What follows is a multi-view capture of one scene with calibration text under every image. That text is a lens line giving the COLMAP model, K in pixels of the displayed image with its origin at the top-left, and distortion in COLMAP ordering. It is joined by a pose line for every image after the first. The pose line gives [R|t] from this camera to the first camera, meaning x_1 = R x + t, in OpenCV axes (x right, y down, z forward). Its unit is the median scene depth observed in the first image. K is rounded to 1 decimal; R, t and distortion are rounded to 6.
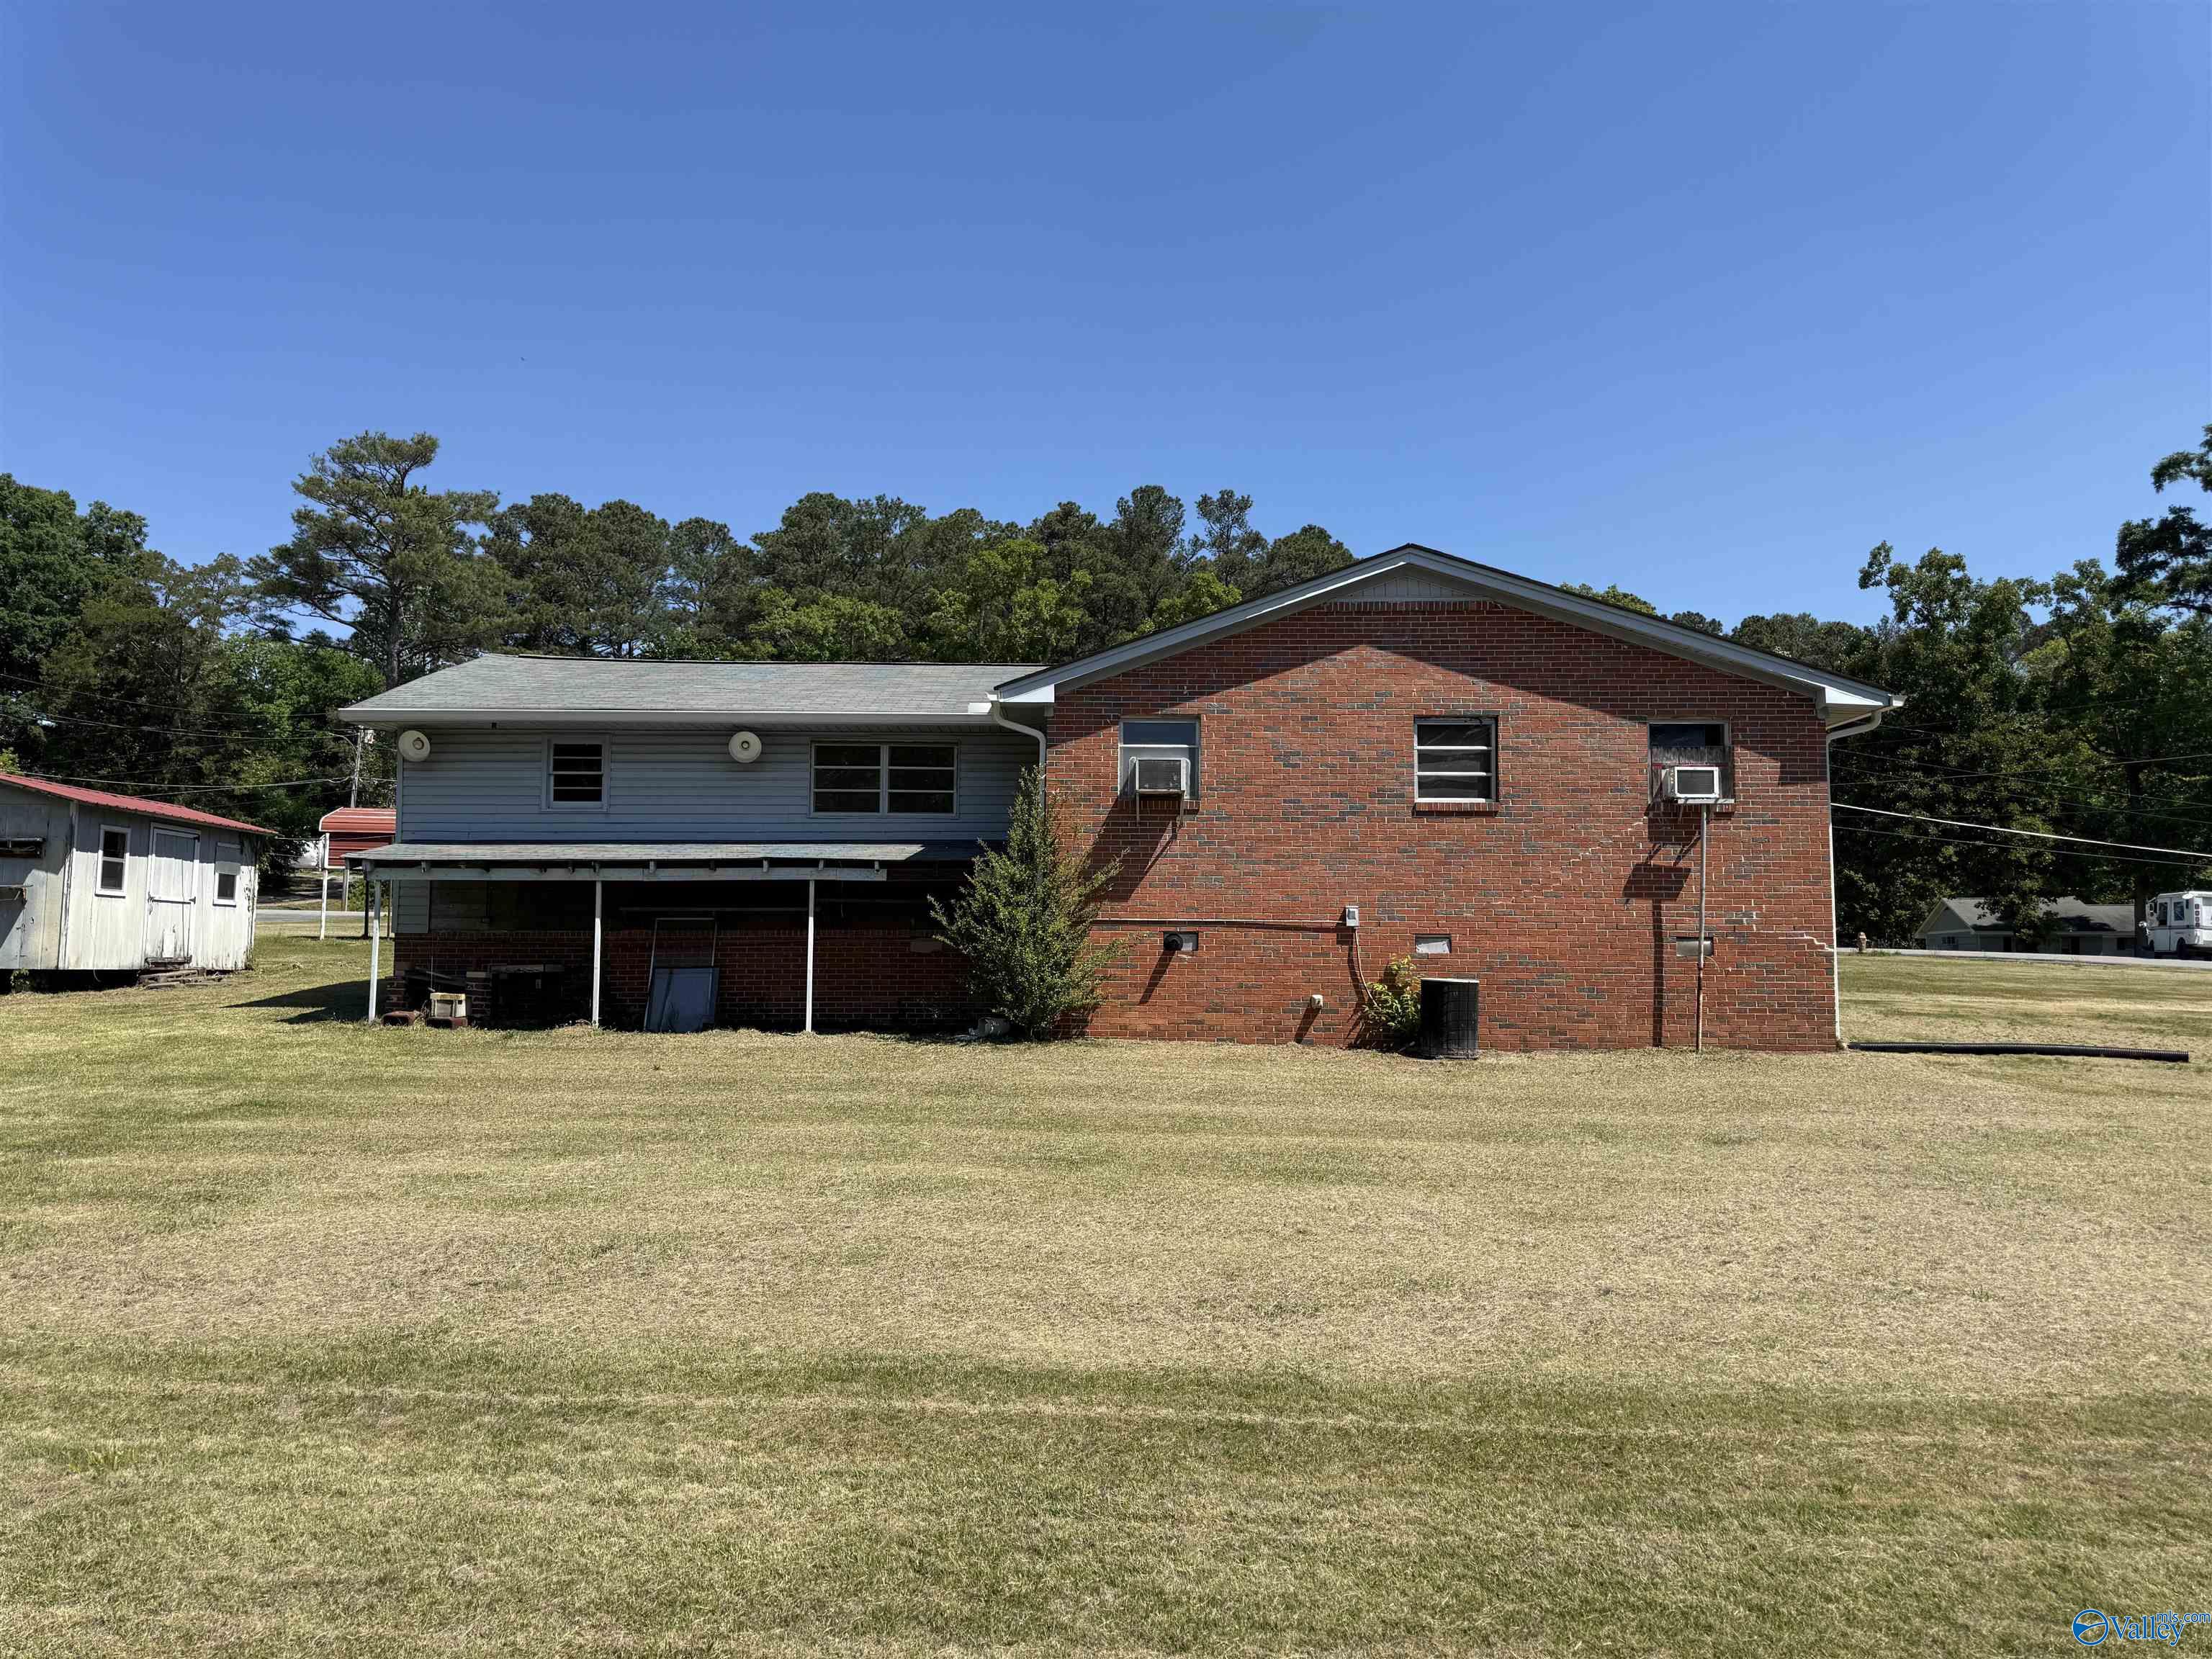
lens RADIAL K [[1552.6, 0, 1113.8], [0, 1552.6, 823.1], [0, 0, 1]] dist [0.066762, -0.072803]
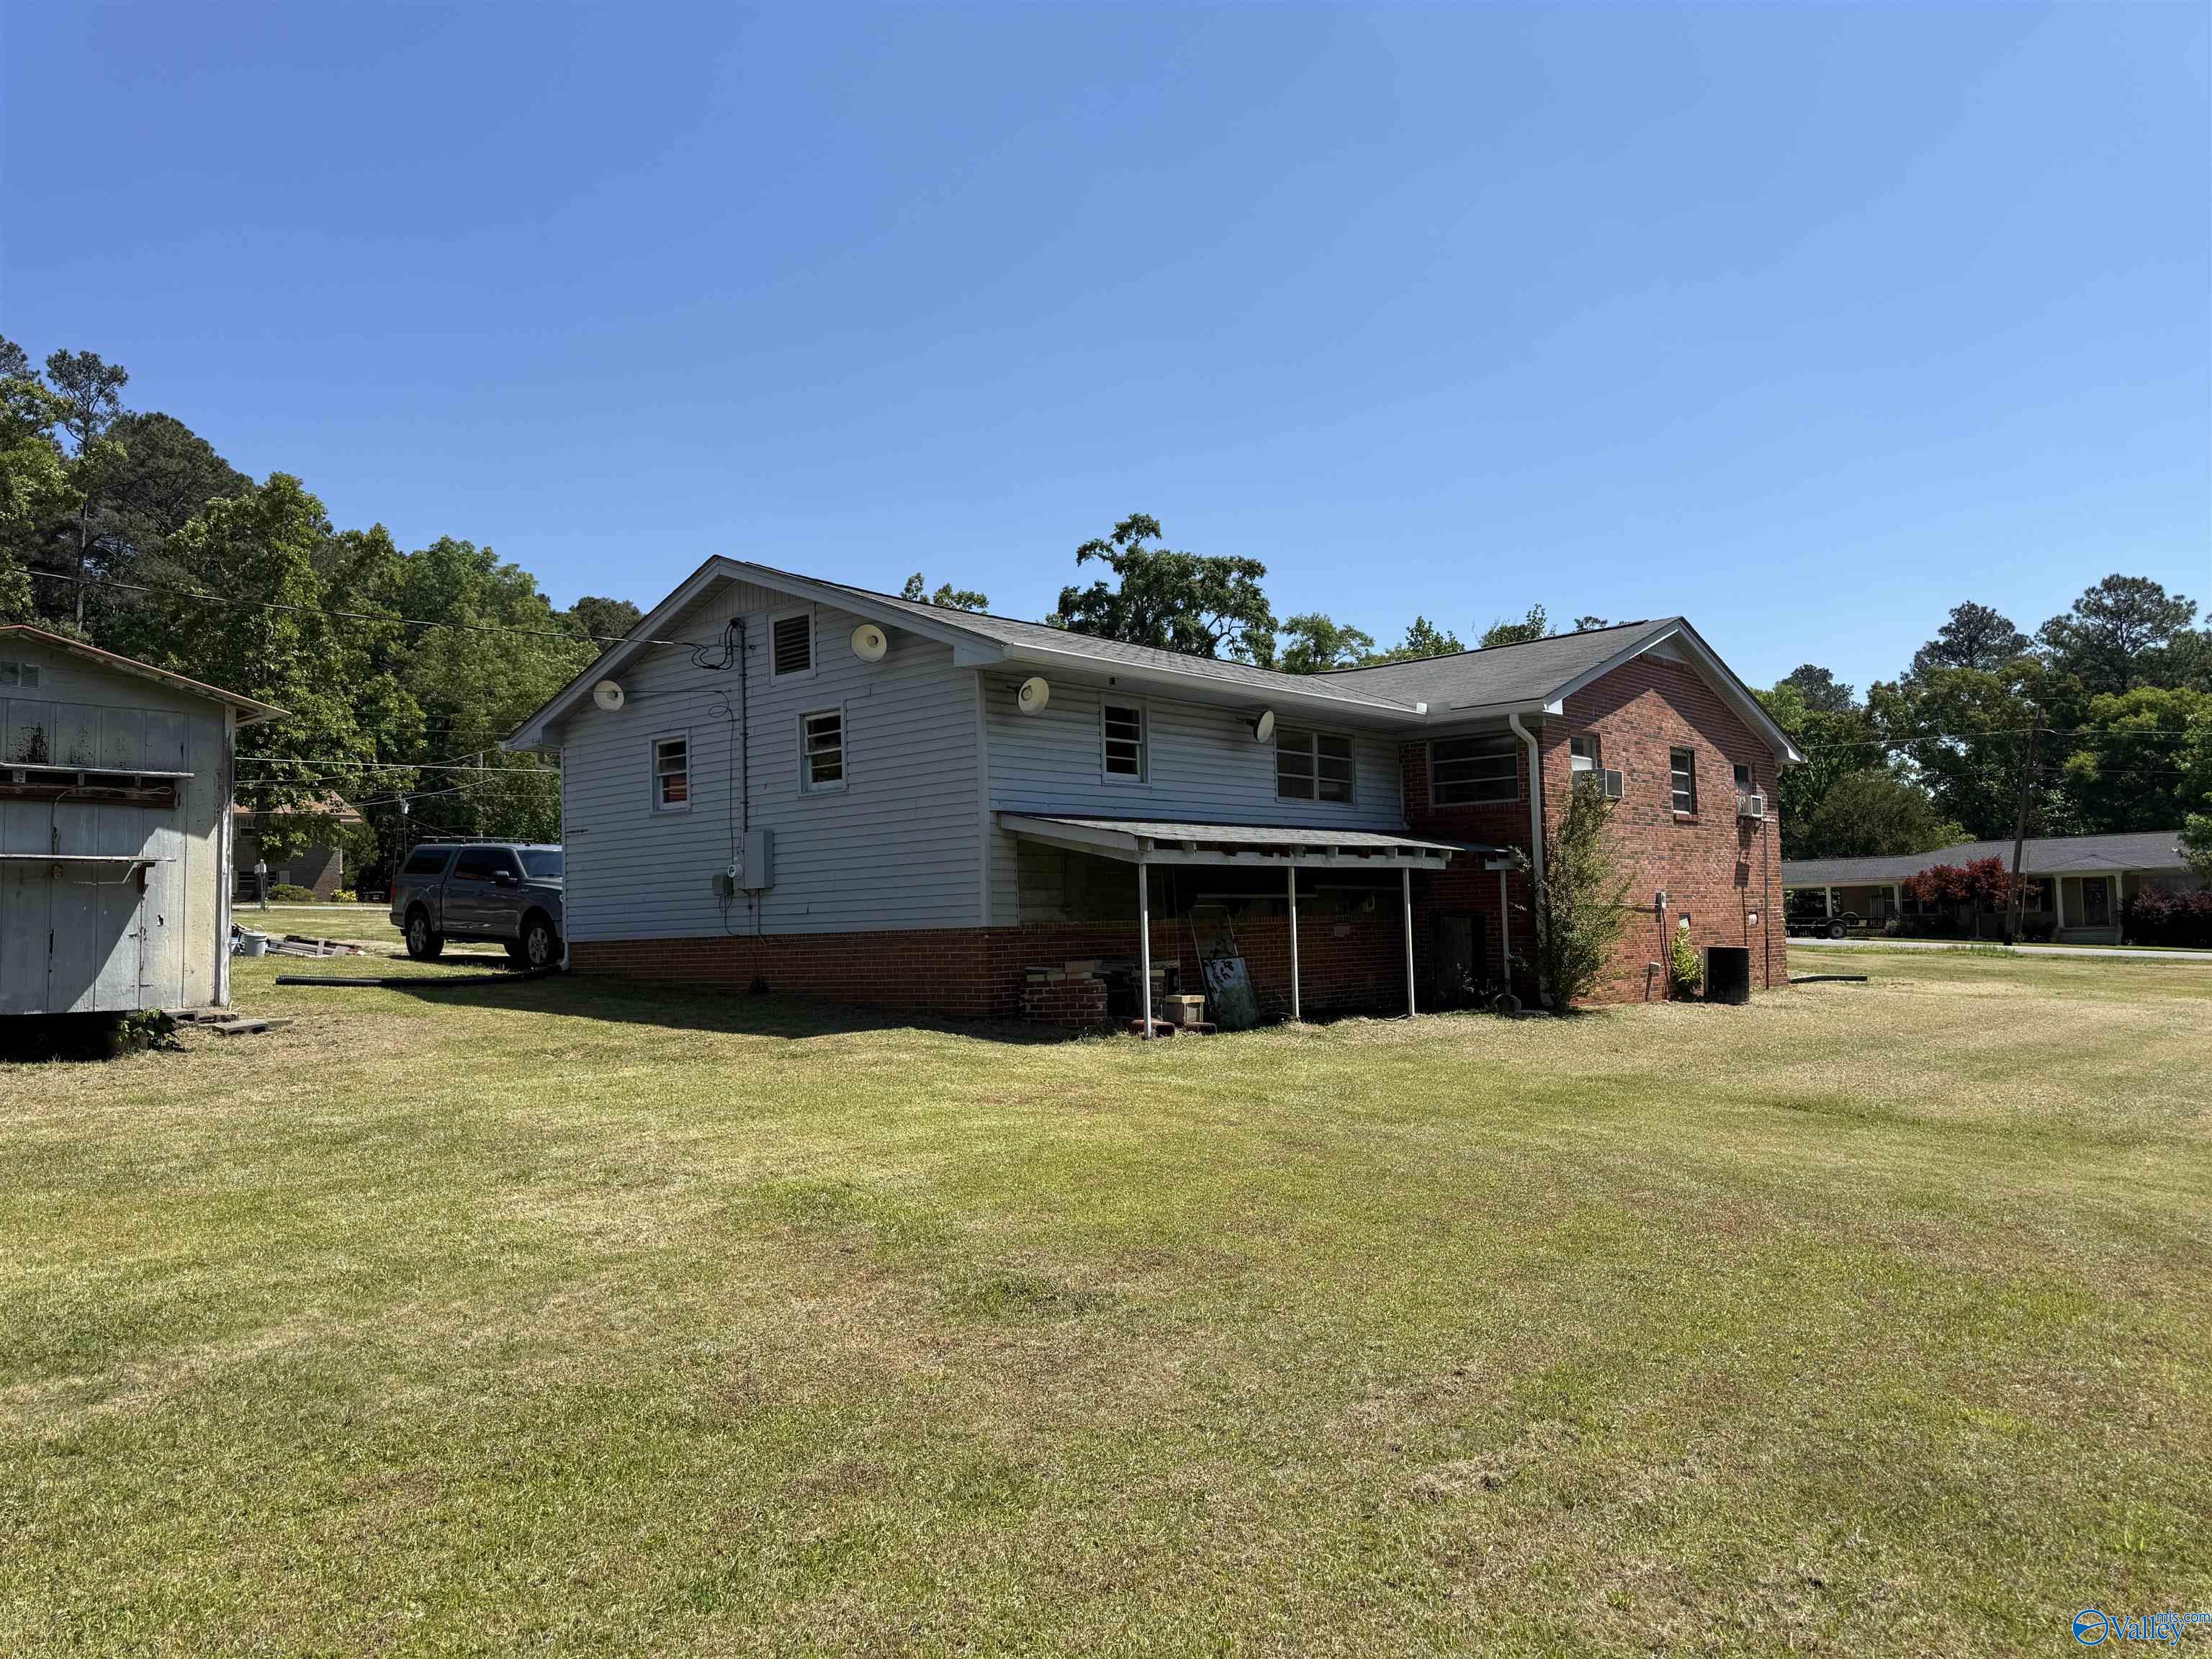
lens RADIAL K [[1552.6, 0, 1105.5], [0, 1552.6, 834.2], [0, 0, 1]] dist [0.066762, -0.072803]
pose [[0.653297, 0.024100, 0.756718, -1.006130], [-0.043007, 0.999061, 0.005311, 0.016113], [-0.755879, -0.036014, 0.653720, 0.439905]]
